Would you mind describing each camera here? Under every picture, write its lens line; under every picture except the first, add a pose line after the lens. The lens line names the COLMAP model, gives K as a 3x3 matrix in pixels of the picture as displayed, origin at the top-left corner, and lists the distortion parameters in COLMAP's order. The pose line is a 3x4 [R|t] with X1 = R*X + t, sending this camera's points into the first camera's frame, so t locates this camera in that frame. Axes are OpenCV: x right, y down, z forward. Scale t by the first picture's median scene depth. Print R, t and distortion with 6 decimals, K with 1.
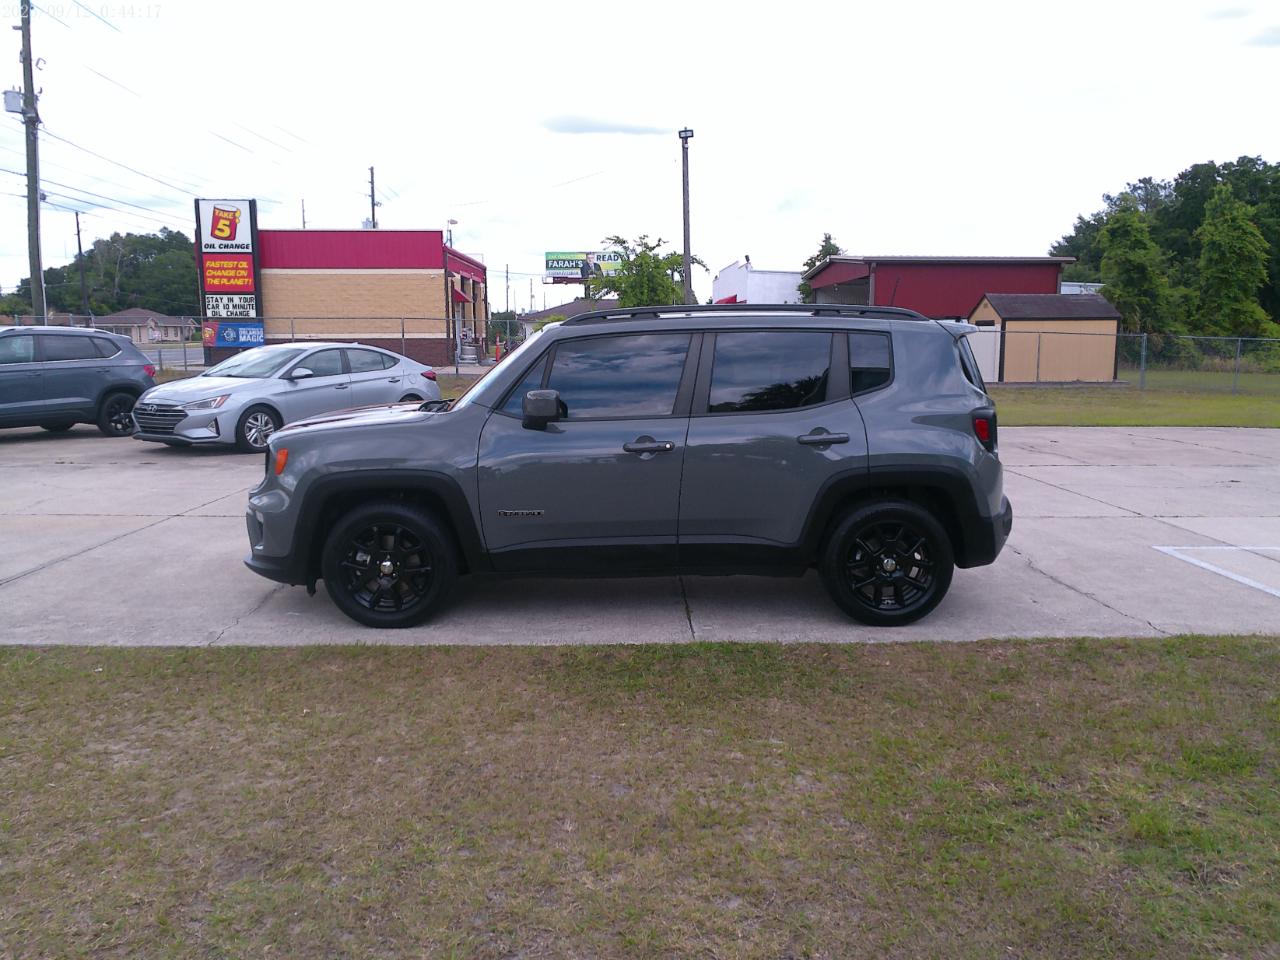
lens RADIAL K [[1006.9, 0, 640.0], [0, 1006.9, 480.0], [0, 0, 1]] dist [0.032409, -0.028692]
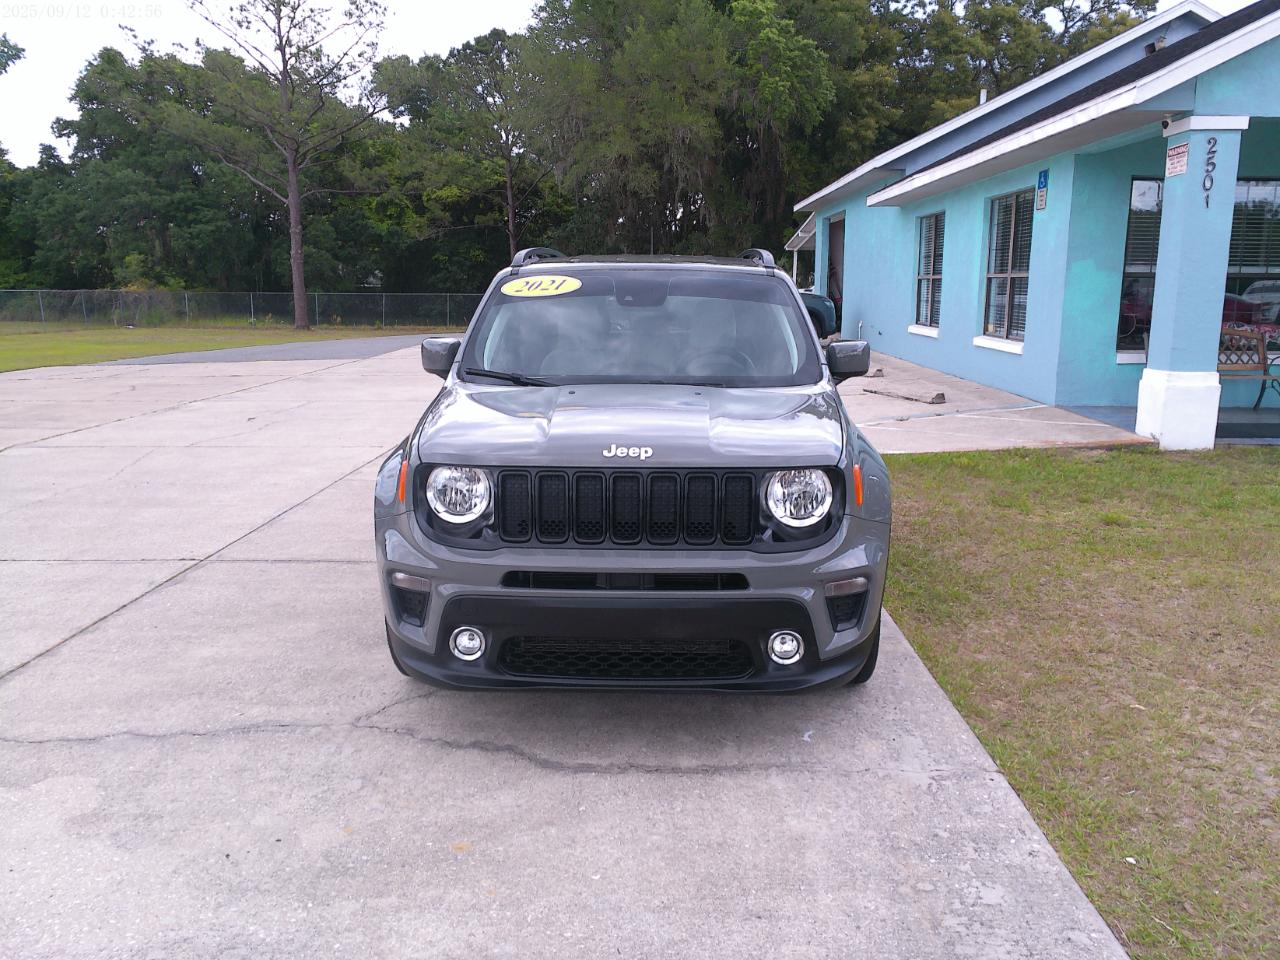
lens RADIAL K [[1017.1, 0, 640.0], [0, 1017.1, 480.0], [0, 0, 1]] dist [0.024847, -0.013985]
pose [[0.042010, -0.187916, 0.981286, -0.157172], [0.136859, 0.973978, 0.180657, -0.024964], [-0.989699, 0.126708, 0.066634, 0.175632]]
